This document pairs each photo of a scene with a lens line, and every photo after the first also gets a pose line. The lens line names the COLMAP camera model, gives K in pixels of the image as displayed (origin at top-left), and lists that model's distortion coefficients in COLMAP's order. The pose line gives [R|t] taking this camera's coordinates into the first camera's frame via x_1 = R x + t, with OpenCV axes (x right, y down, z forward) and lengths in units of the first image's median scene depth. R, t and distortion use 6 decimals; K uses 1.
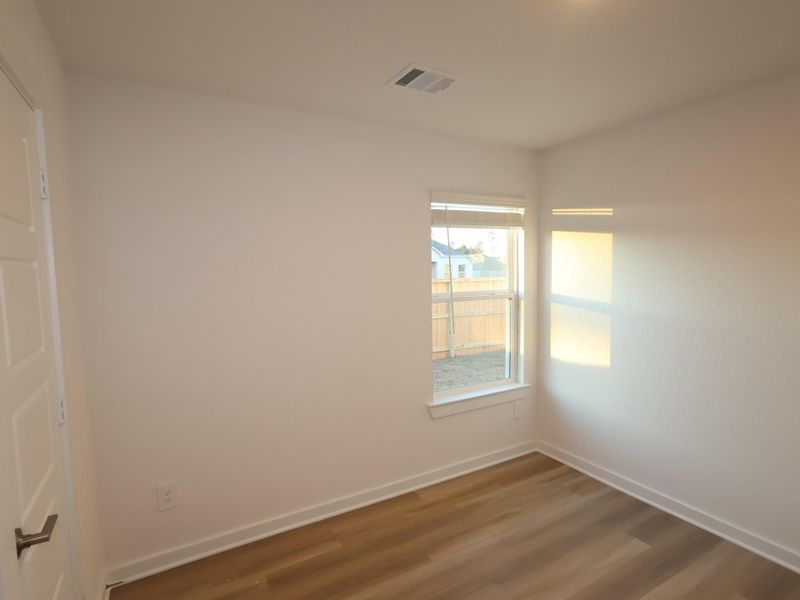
lens RADIAL K [[429.9, 0, 401.4], [0, 429.9, 303.0], [0, 0, 1]] dist [0.016327, -0.003723]
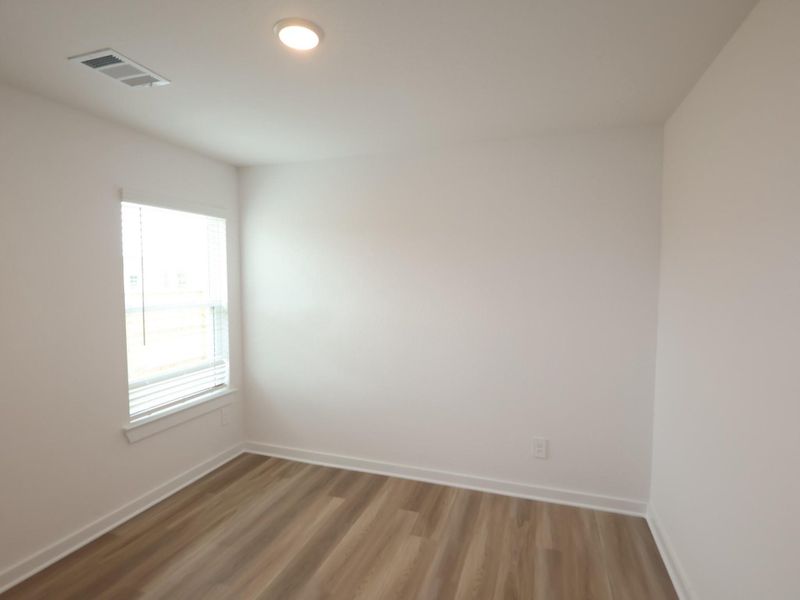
lens RADIAL K [[429.9, 0, 401.4], [0, 429.9, 303.0], [0, 0, 1]] dist [0.016327, -0.003723]
pose [[0.752423, -0.018142, 0.658430, -0.101010], [0.032437, 0.999428, -0.009529, 0.005189], [-0.657881, 0.028528, 0.752581, -0.060988]]
